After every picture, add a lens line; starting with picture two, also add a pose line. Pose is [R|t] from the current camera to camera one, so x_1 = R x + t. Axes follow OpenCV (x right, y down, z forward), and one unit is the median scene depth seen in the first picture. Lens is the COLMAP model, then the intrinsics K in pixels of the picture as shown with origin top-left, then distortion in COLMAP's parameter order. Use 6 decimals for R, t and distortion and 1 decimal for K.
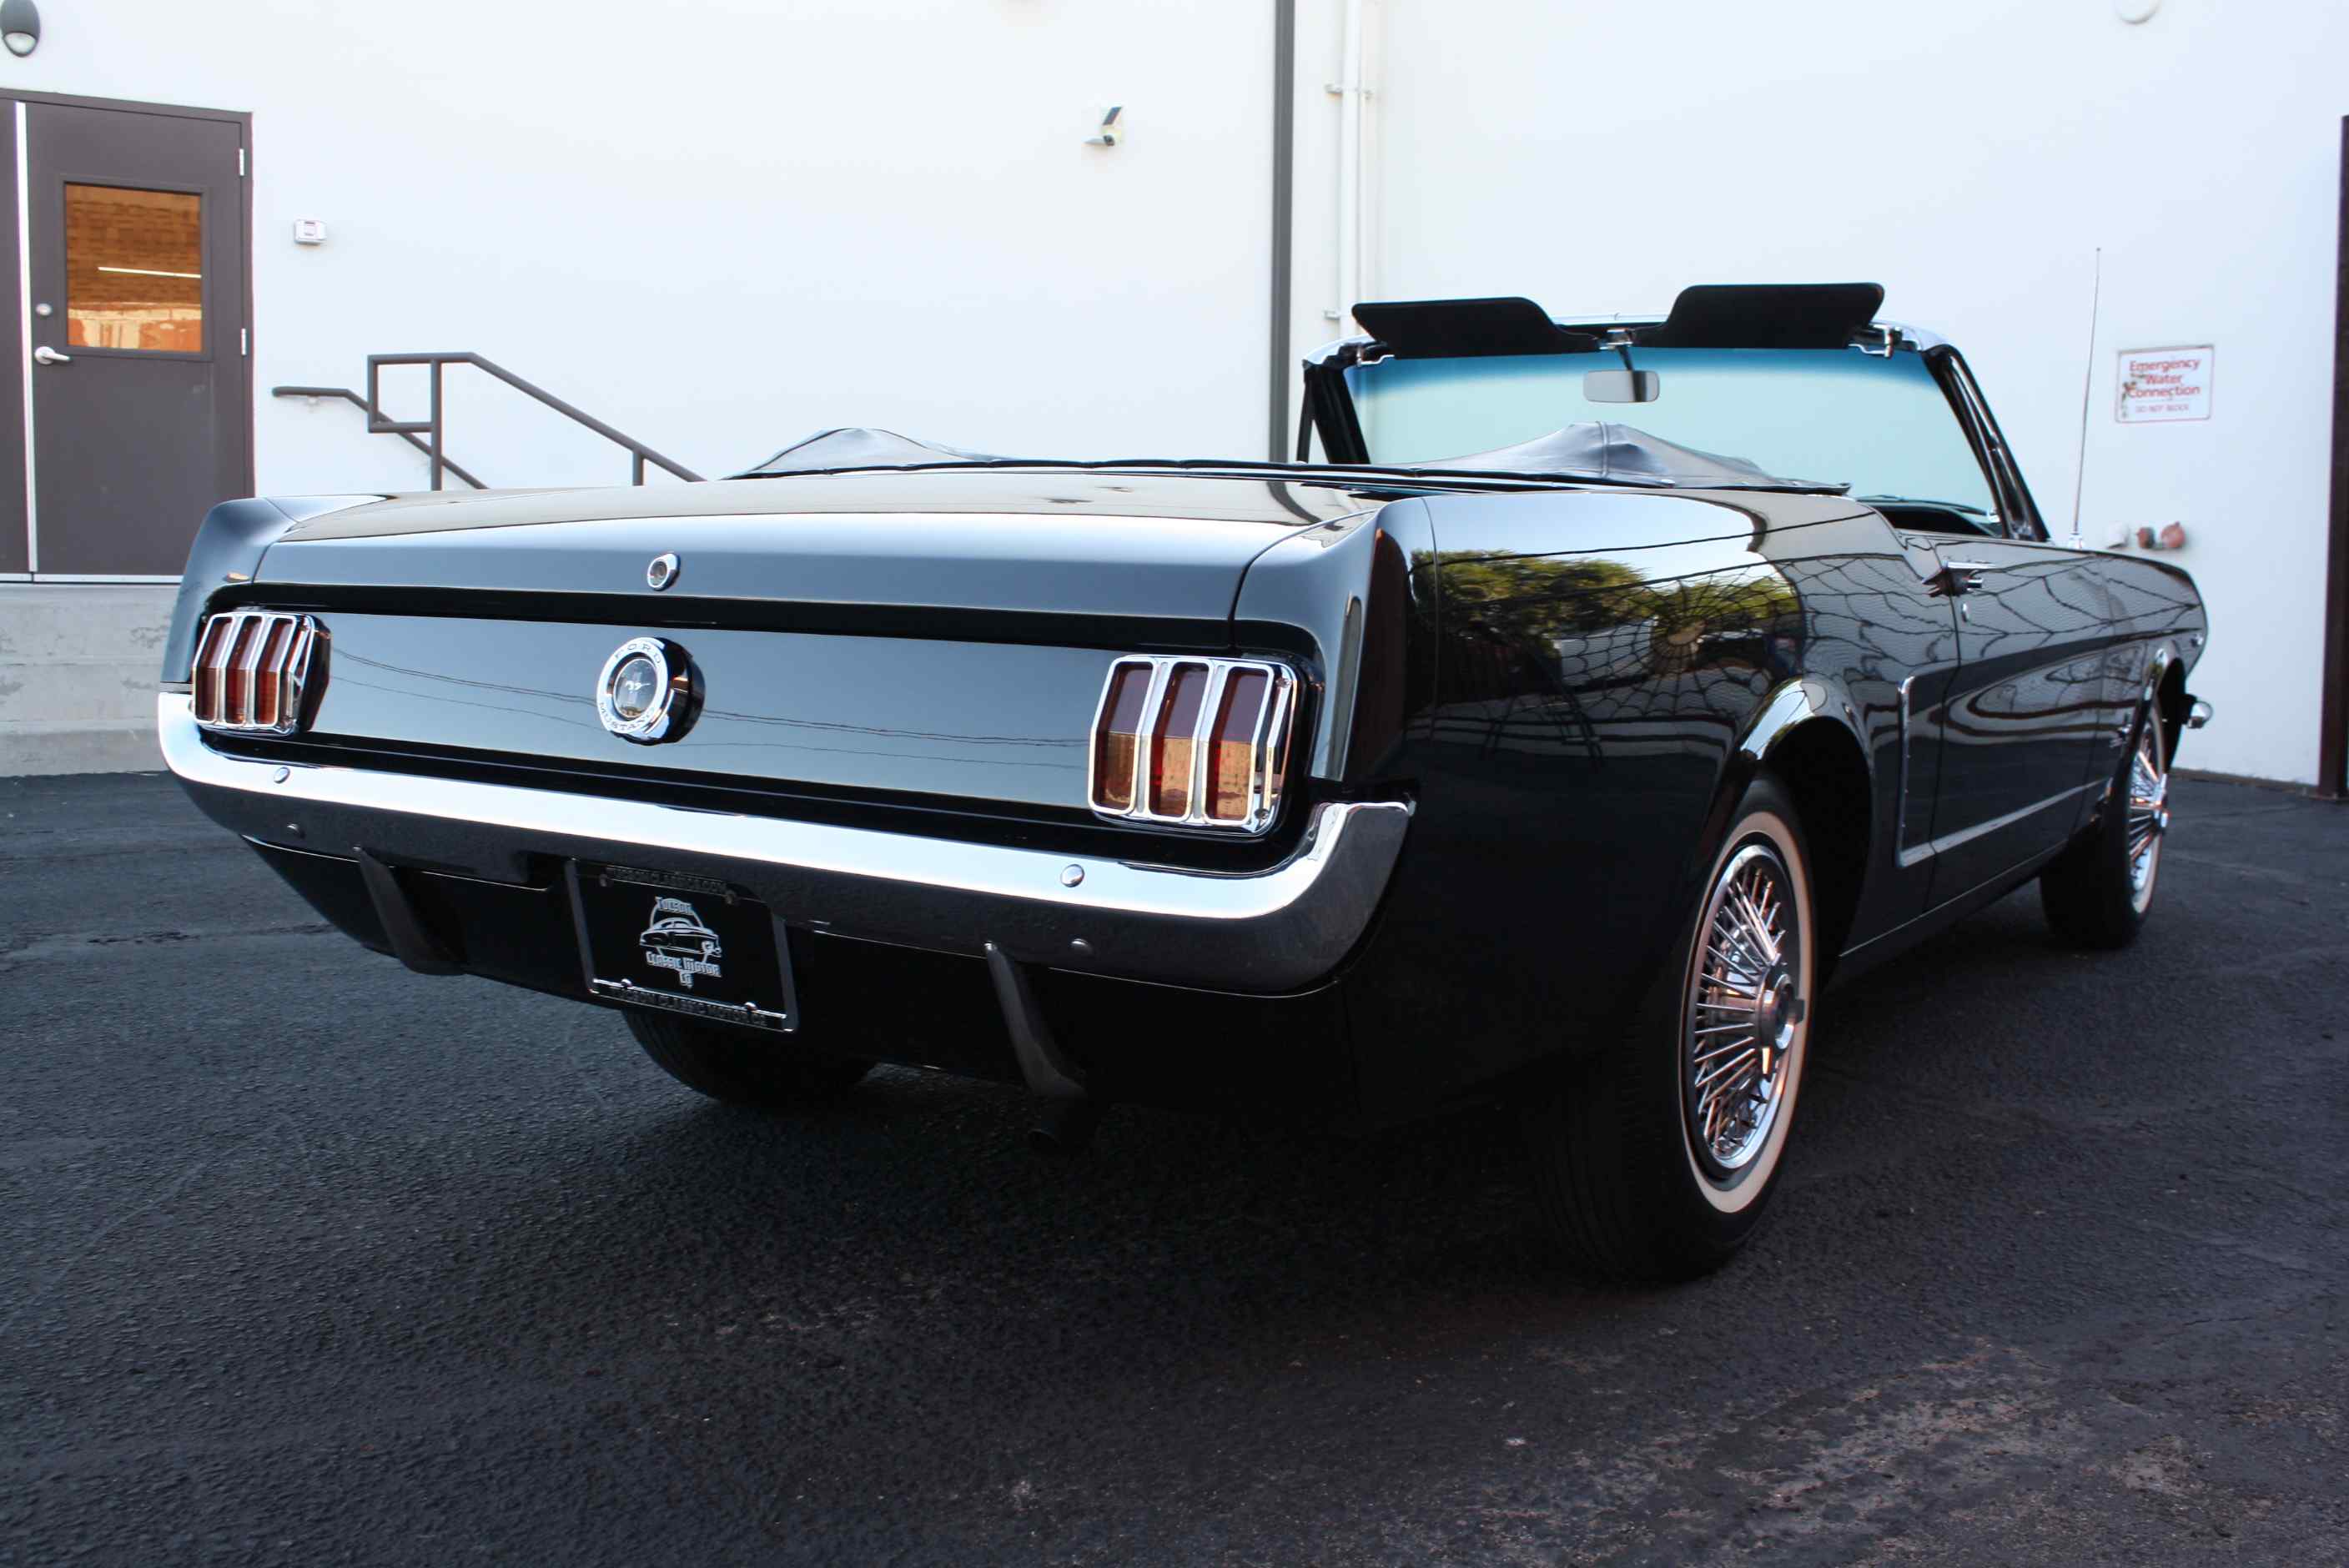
lens RADIAL K [[2196.0, 0, 1179.4], [0, 2196.0, 777.1], [0, 0, 1]] dist [-0.150111, 0.153237]
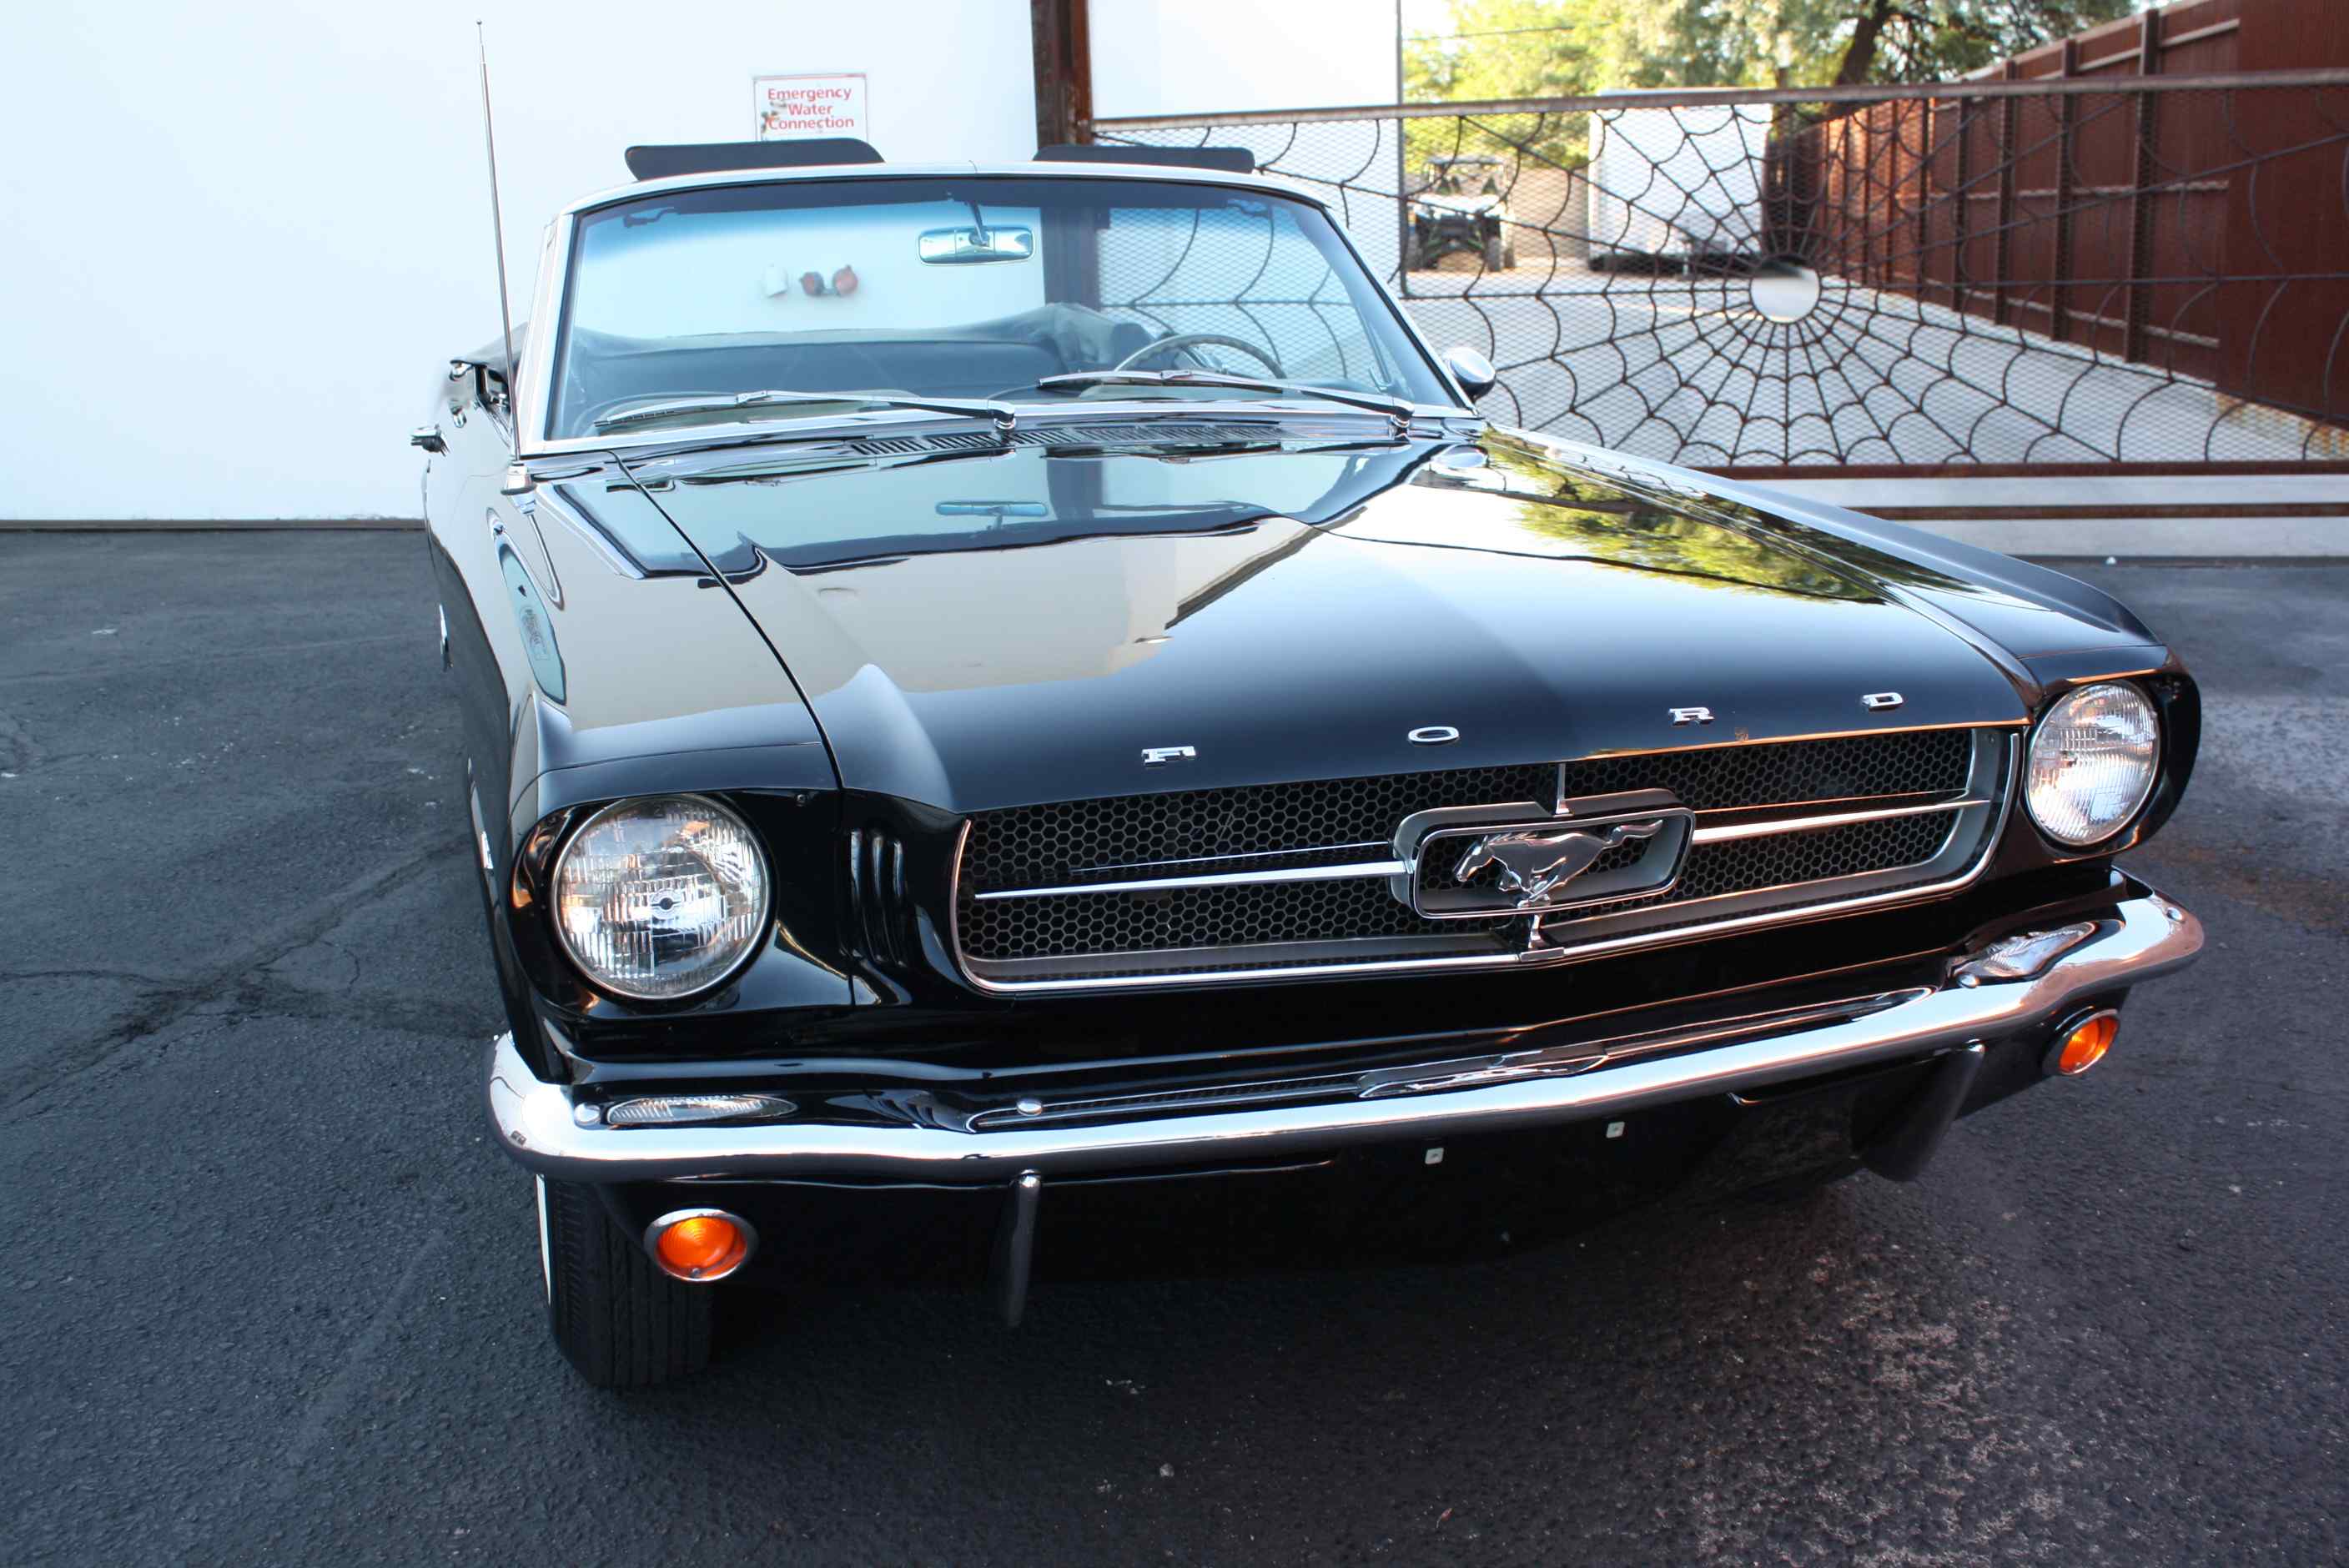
lens RADIAL K [[2294.2, 0, 1178.8], [0, 2294.2, 778.3], [0, 0, 1]] dist [-0.143556, 0.155225]
pose [[0.657280, -0.205446, 0.725103, -0.696639], [0.100305, 0.977414, 0.186011, -0.245805], [-0.746941, -0.049530, 0.663043, 0.778792]]
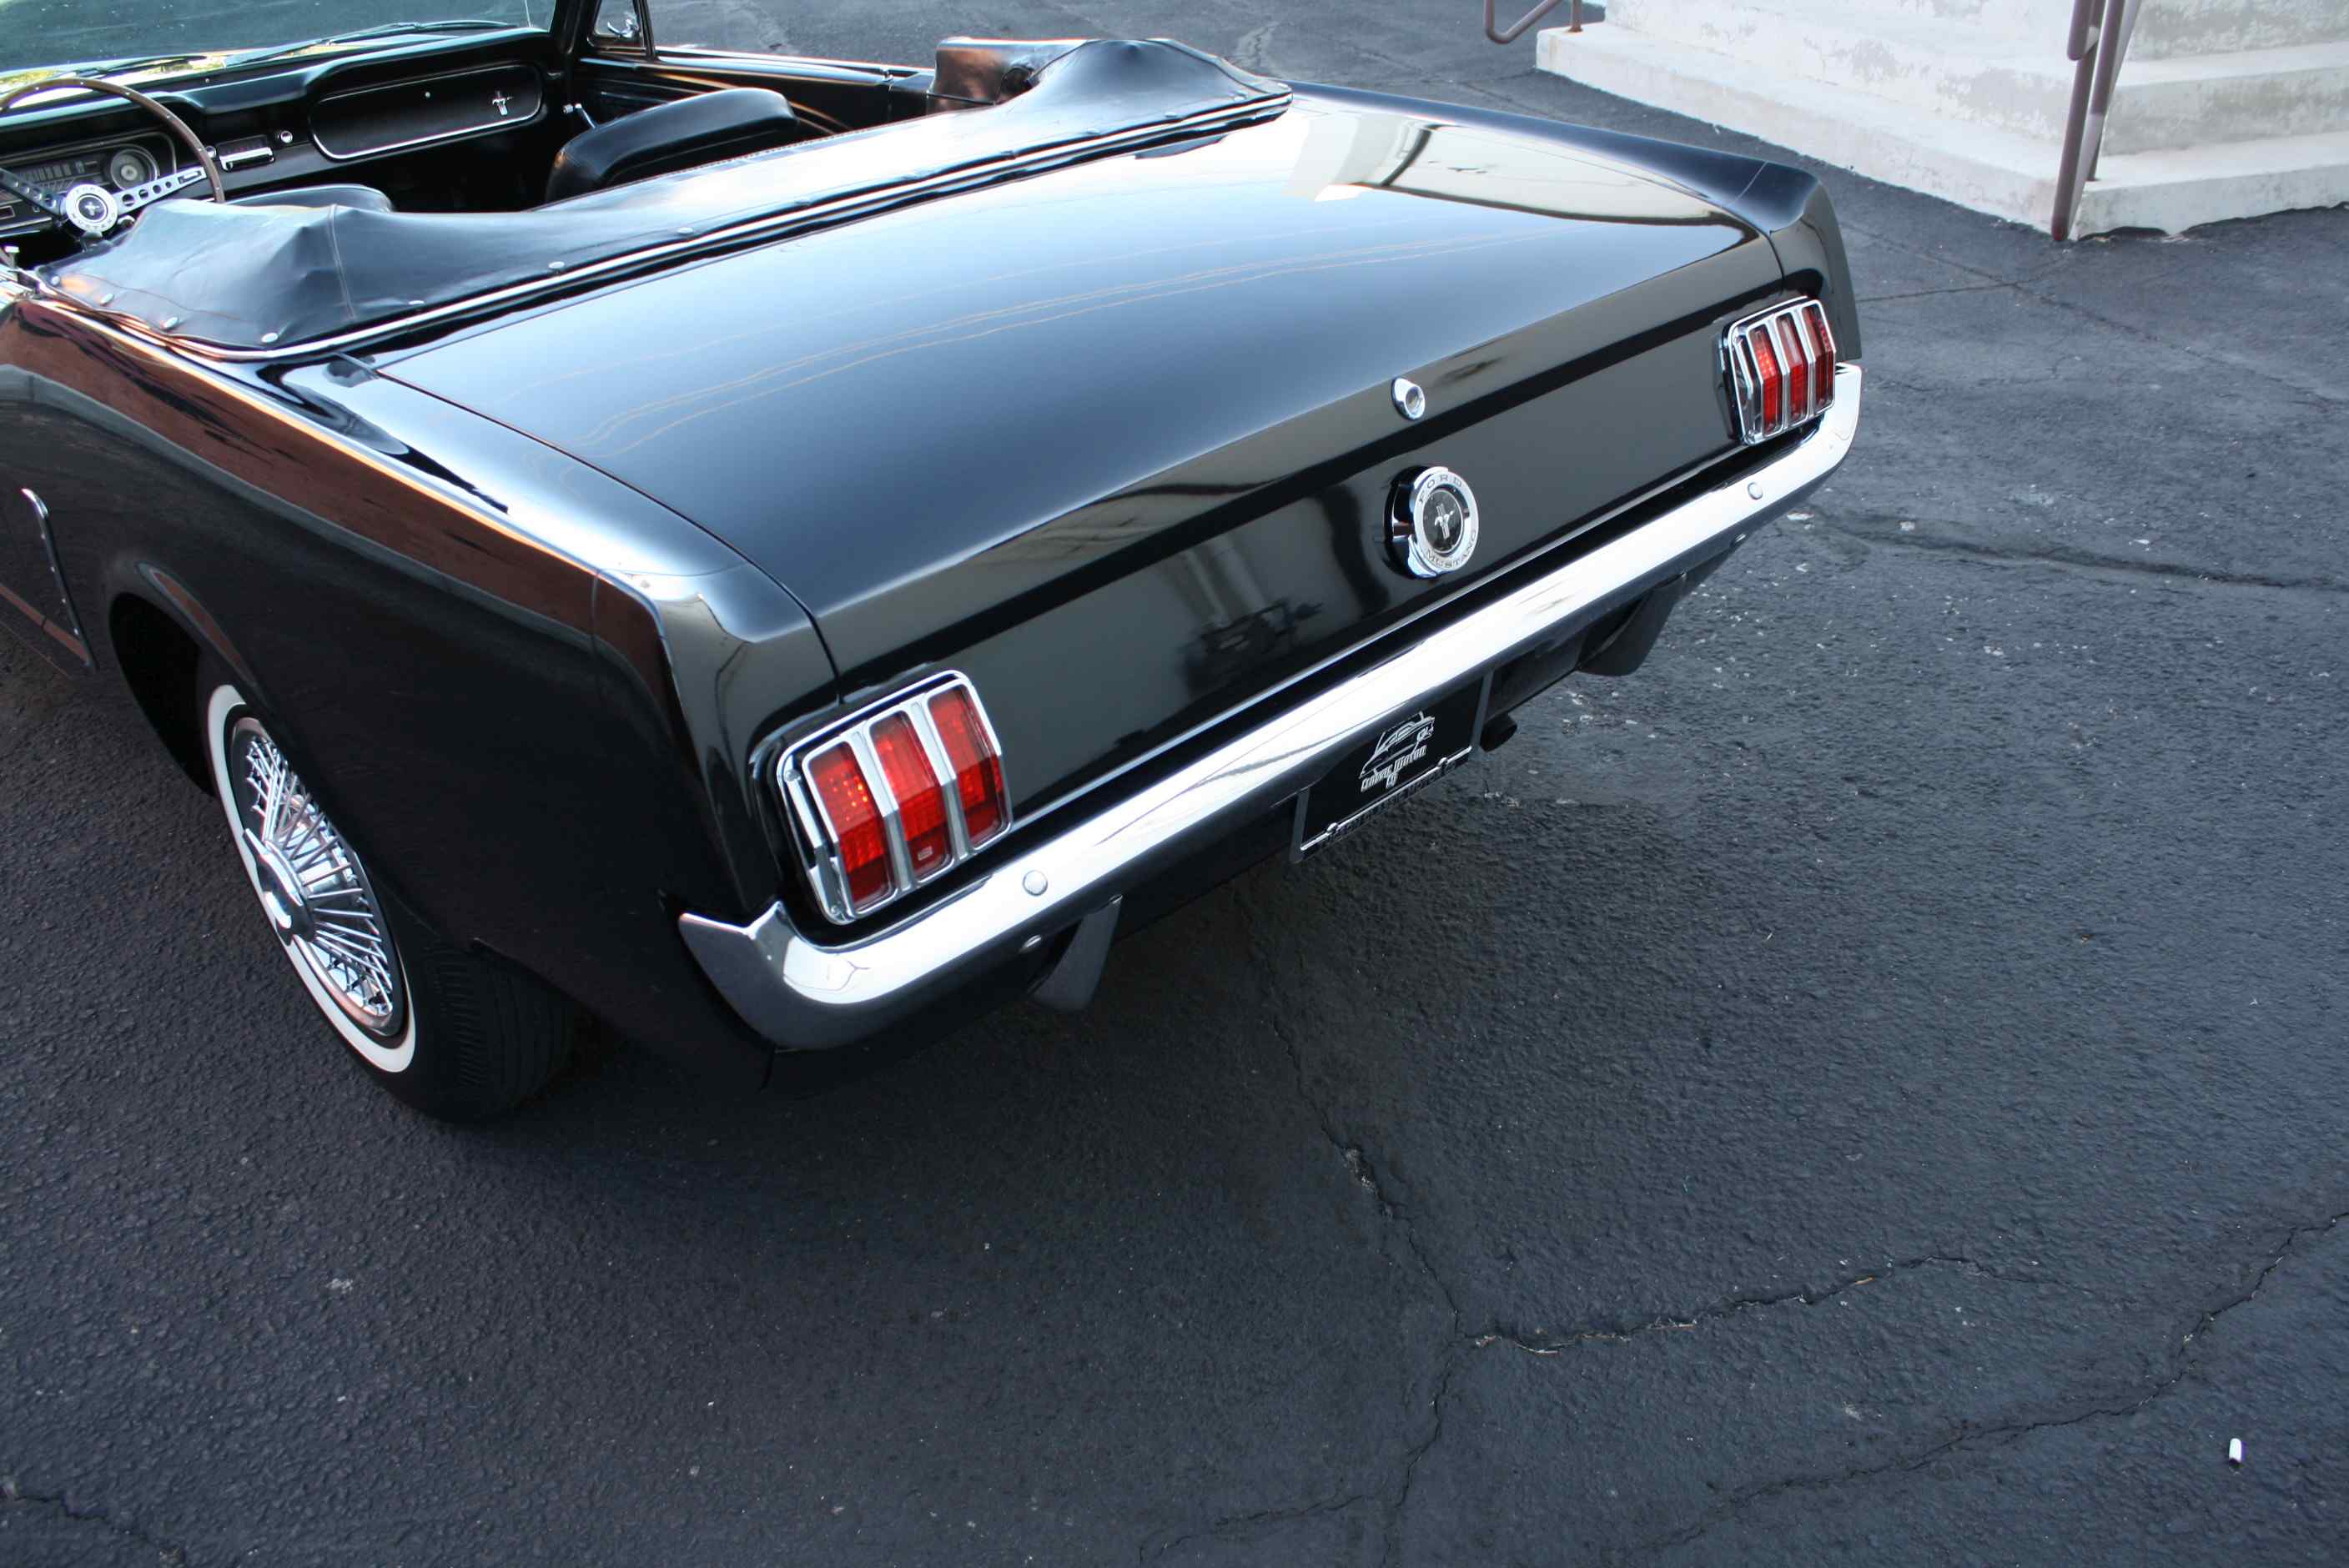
lens RADIAL K [[2001.1, 0, 1180.3], [0, 2001.1, 780.8], [0, 0, 1]] dist [-0.165364, 0.153910]
pose [[0.203006, -0.496318, 0.844072, -0.917366], [0.167639, 0.866911, 0.469429, -0.319699], [-0.964721, 0.046203, 0.259190, 0.761719]]
